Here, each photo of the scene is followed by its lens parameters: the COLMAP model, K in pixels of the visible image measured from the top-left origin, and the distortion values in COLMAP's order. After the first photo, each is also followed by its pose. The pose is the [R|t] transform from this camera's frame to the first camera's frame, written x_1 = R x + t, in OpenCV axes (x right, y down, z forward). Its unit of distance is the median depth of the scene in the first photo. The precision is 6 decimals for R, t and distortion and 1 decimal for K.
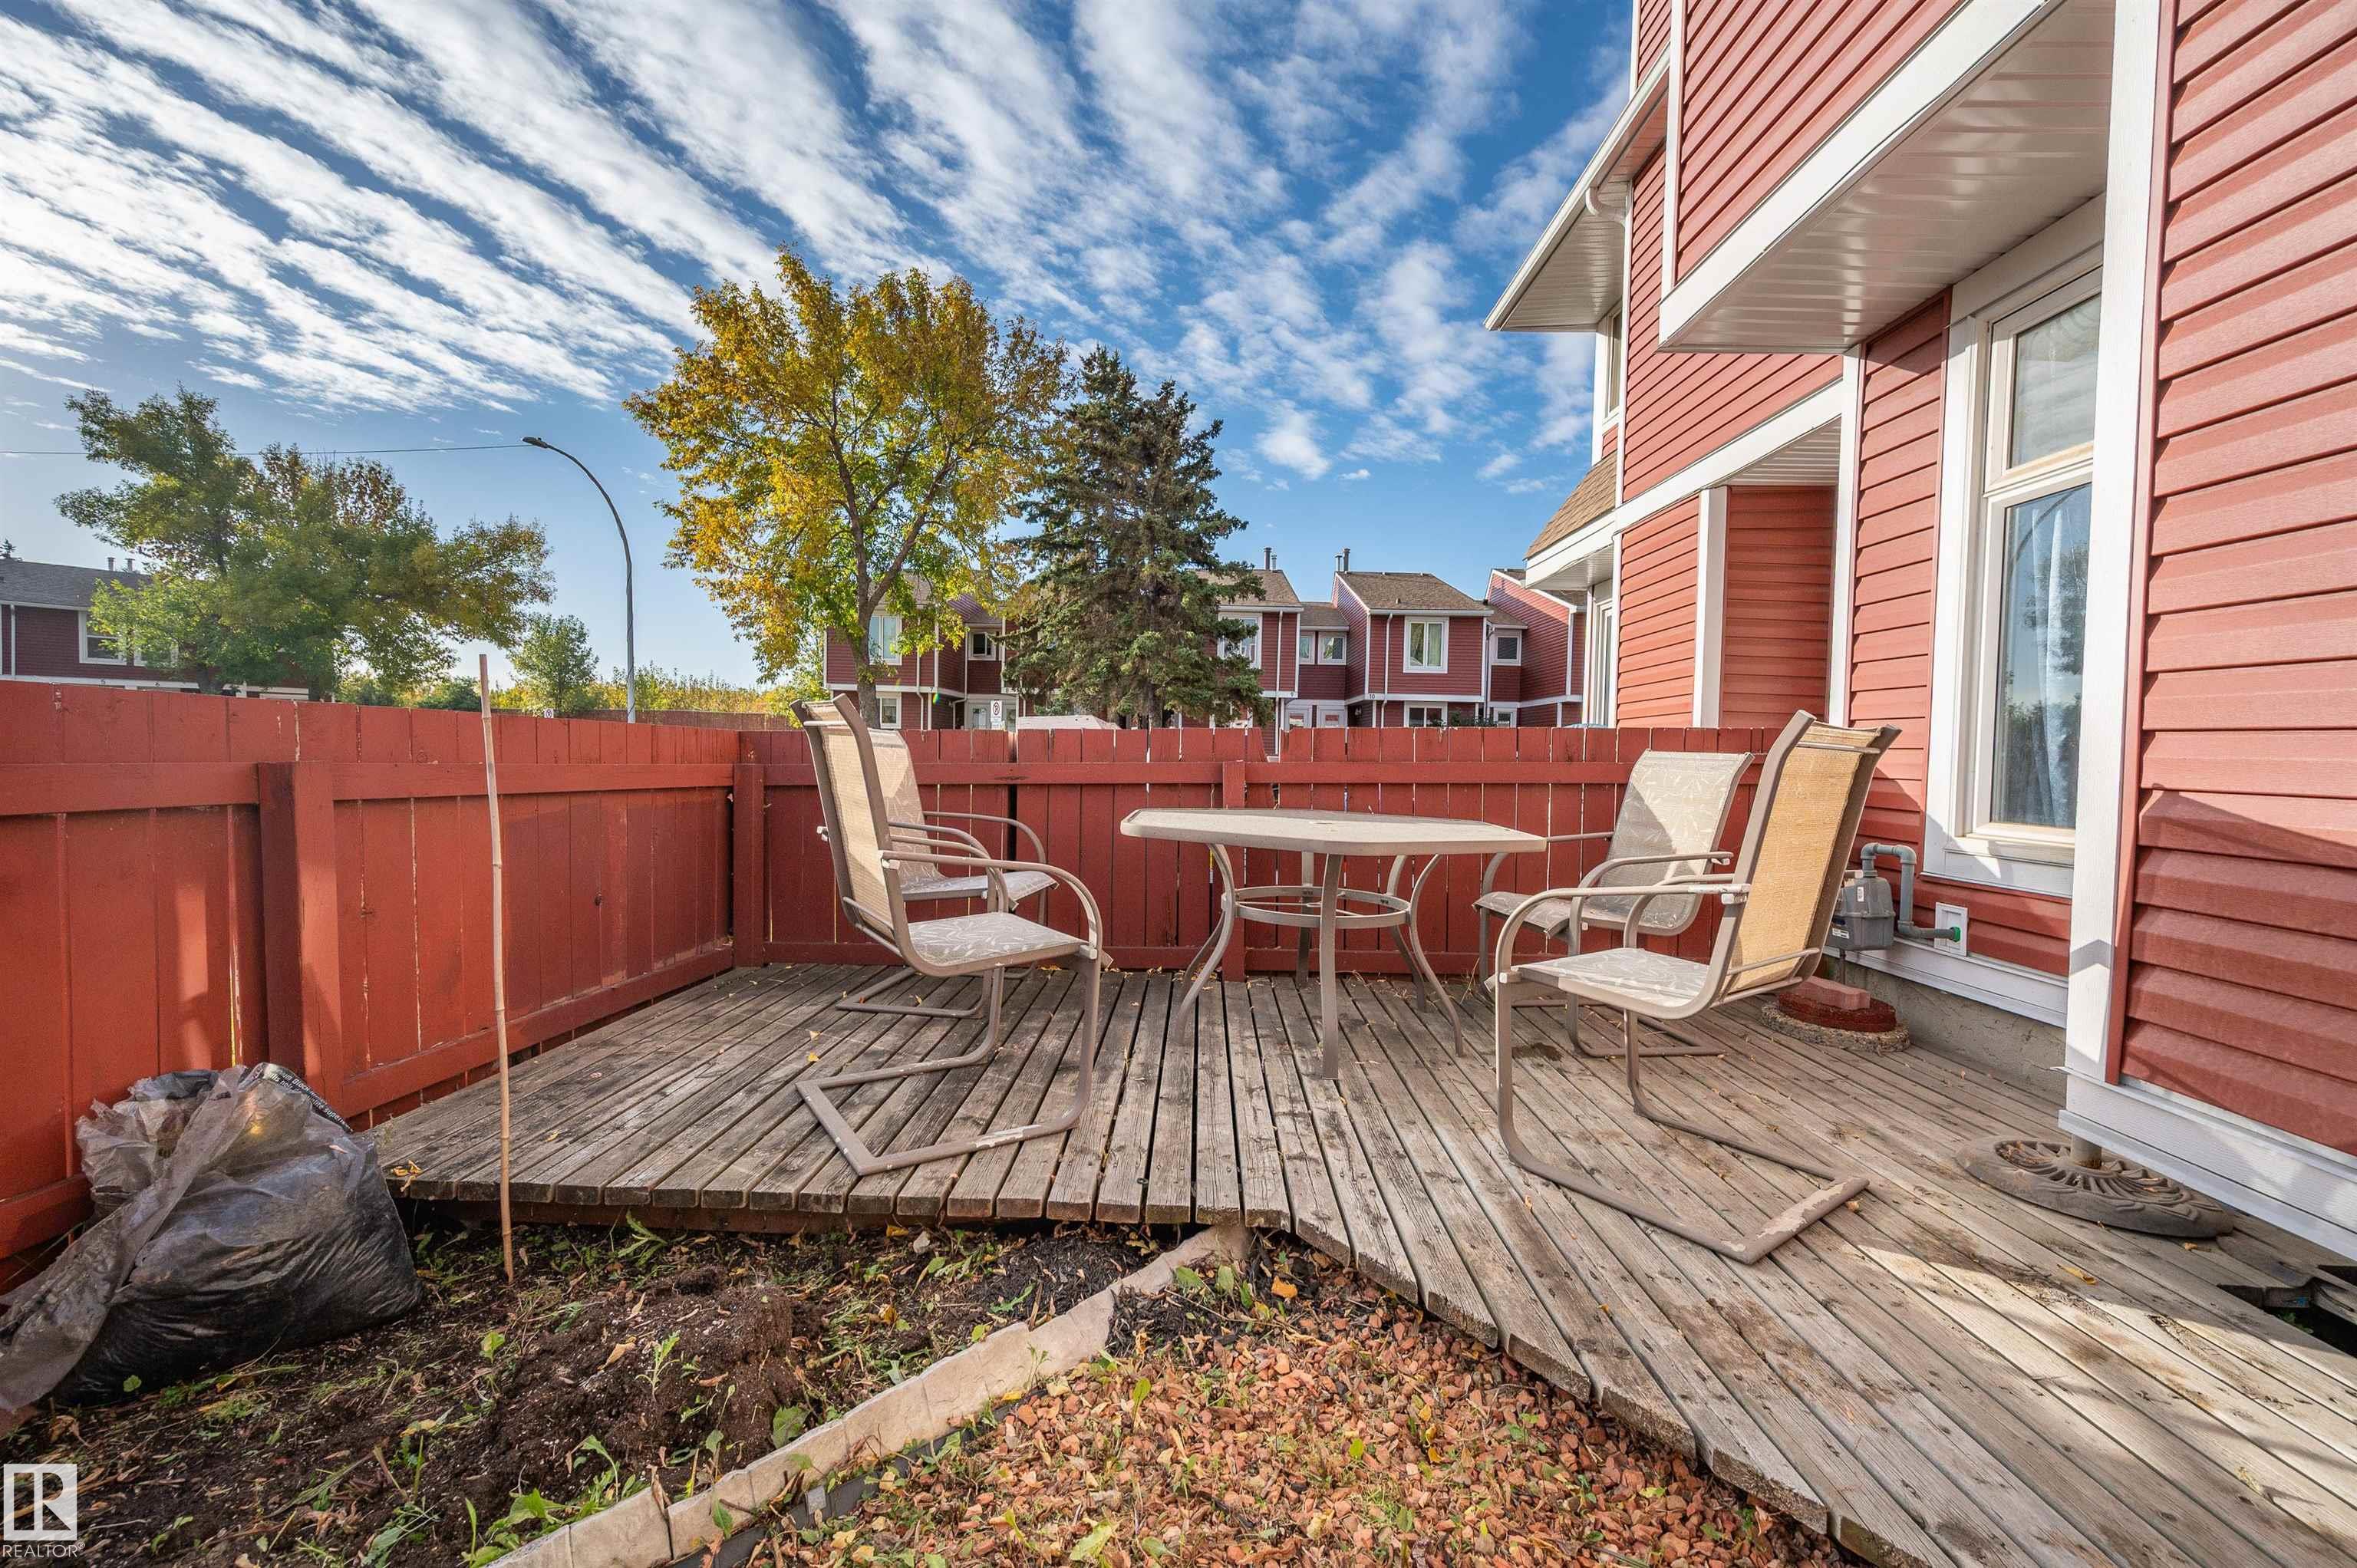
lens RADIAL K [[926.2, 0, 1190.9], [0, 926.2, 781.1], [0, 0, 1]] dist [0.000239, 0.000382]
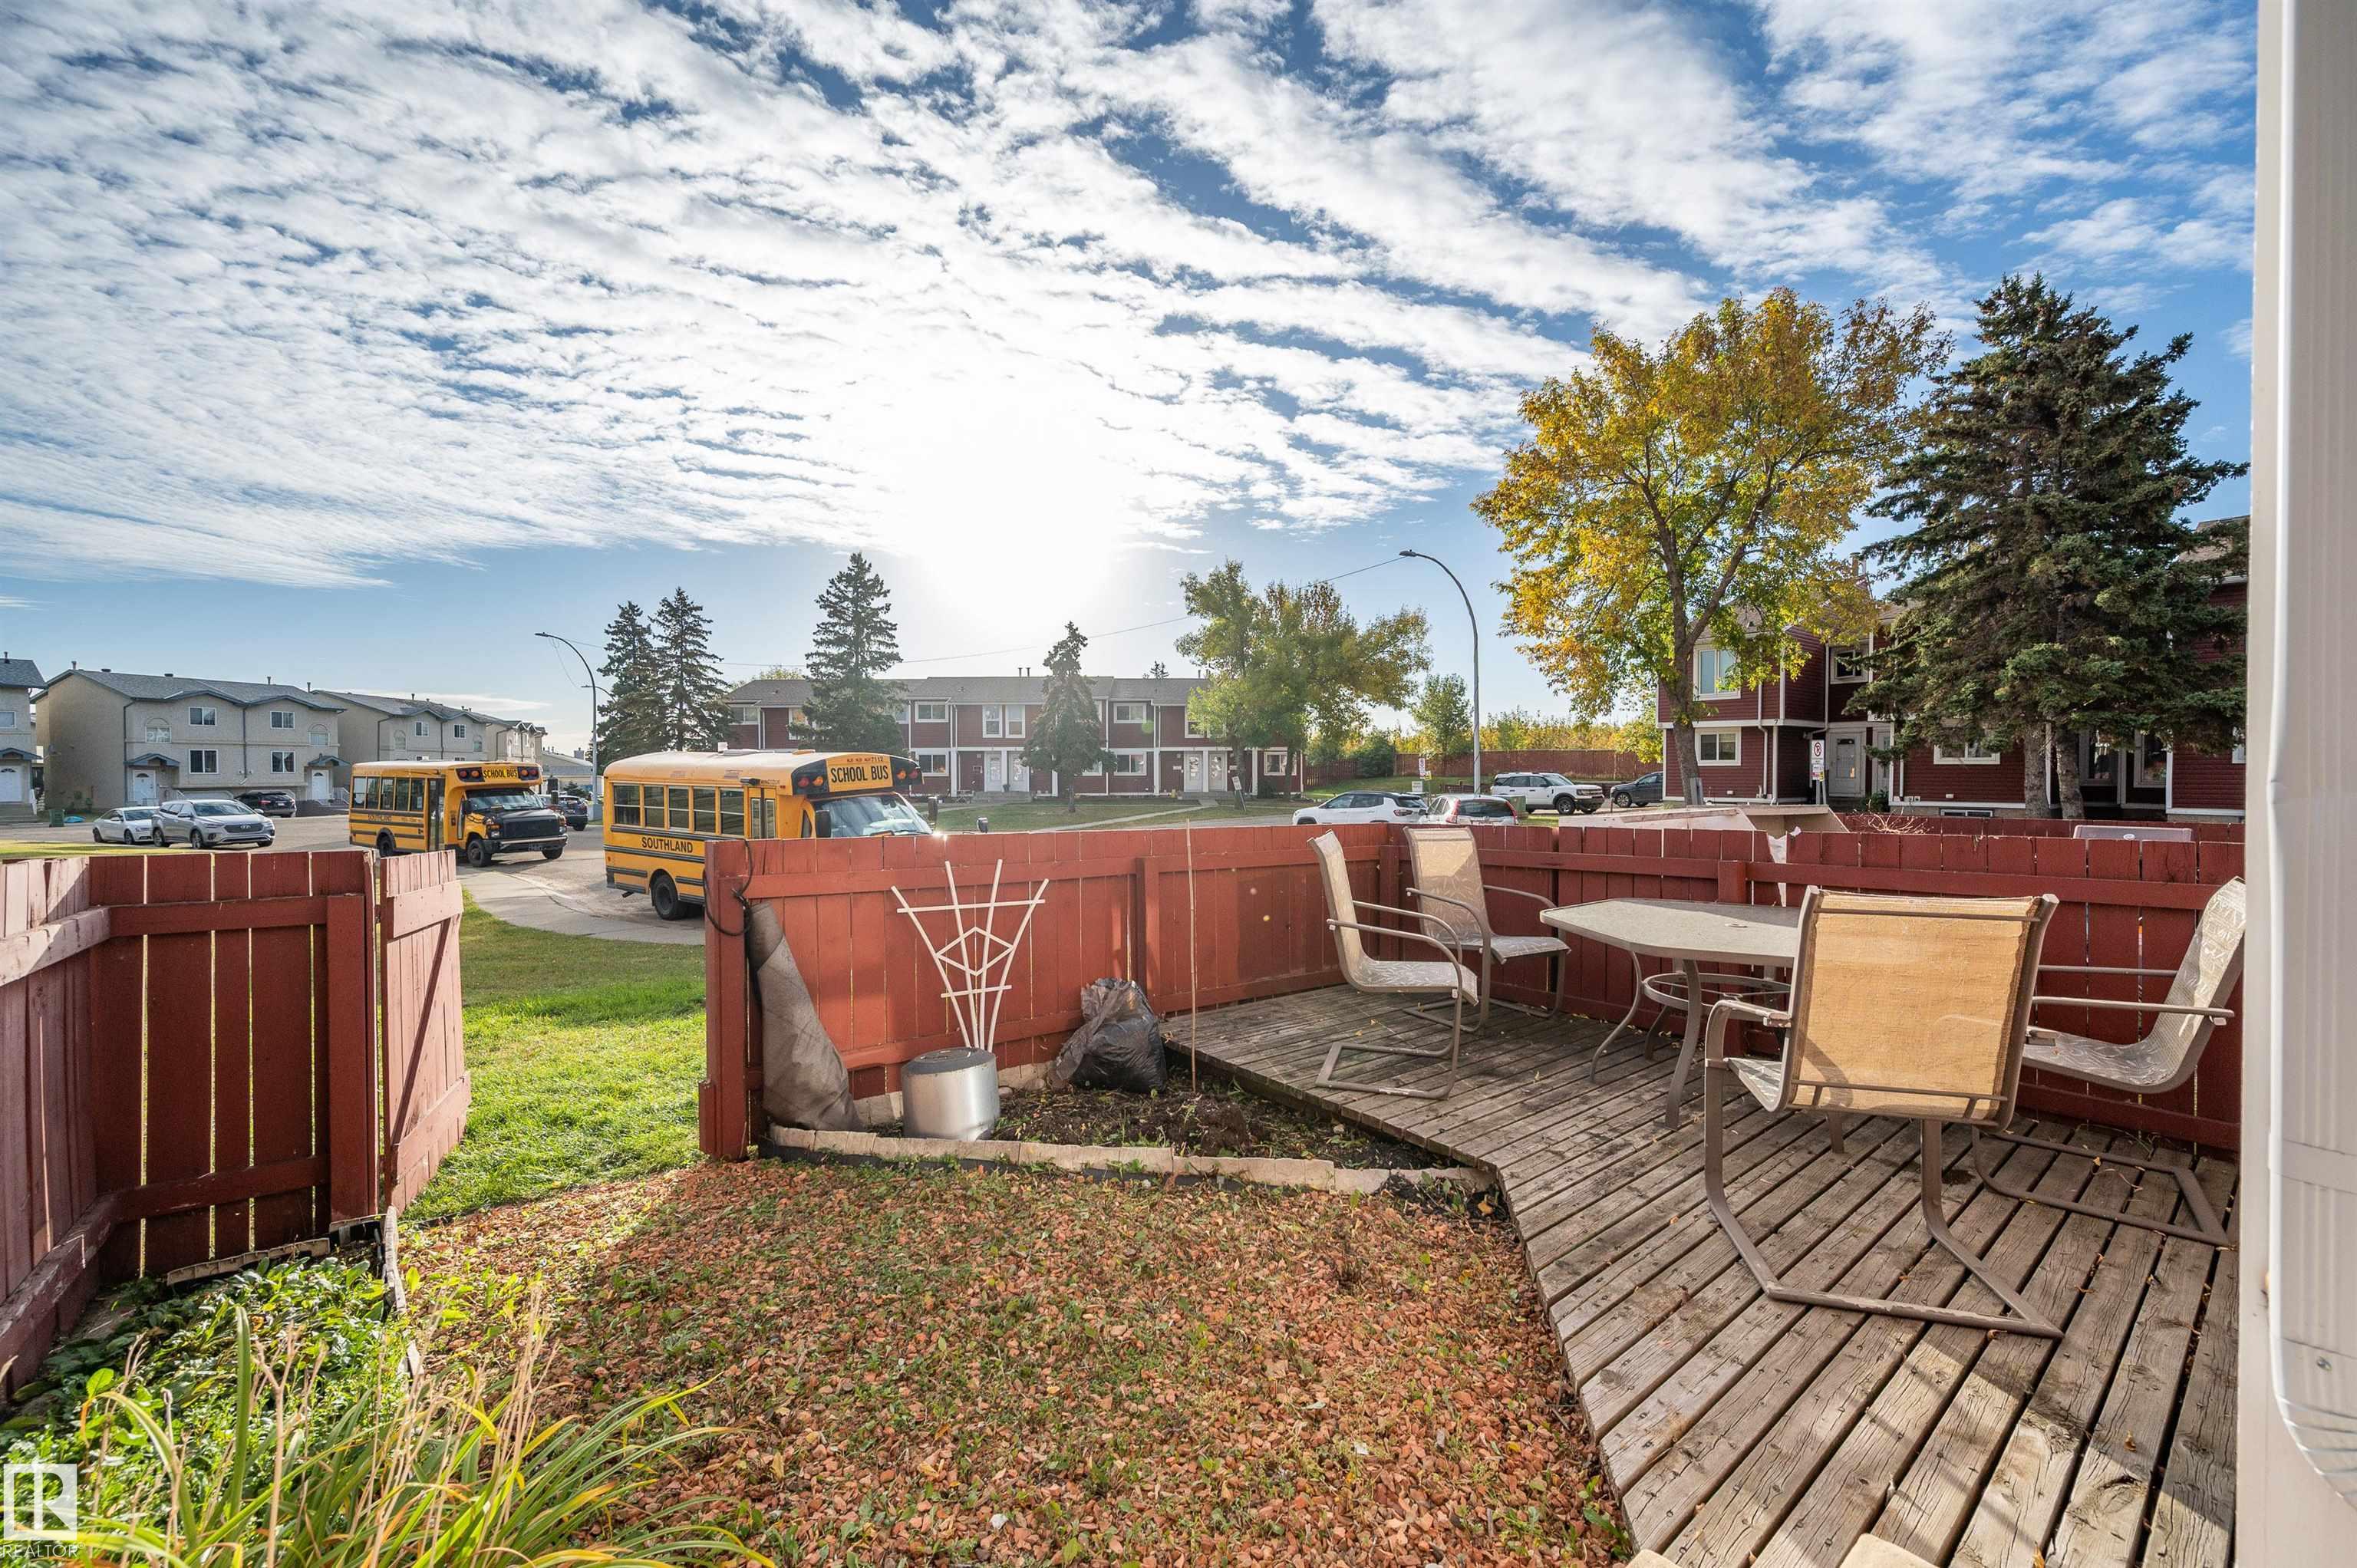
lens RADIAL K [[926.2, 0, 1190.9], [0, 926.2, 781.1], [0, 0, 1]] dist [0.000239, 0.000382]
pose [[0.637564, -0.012453, -0.770297, 0.651995], [-0.012904, 0.999556, -0.026840, -0.104161], [0.770290, 0.027052, 0.637120, -0.302750]]
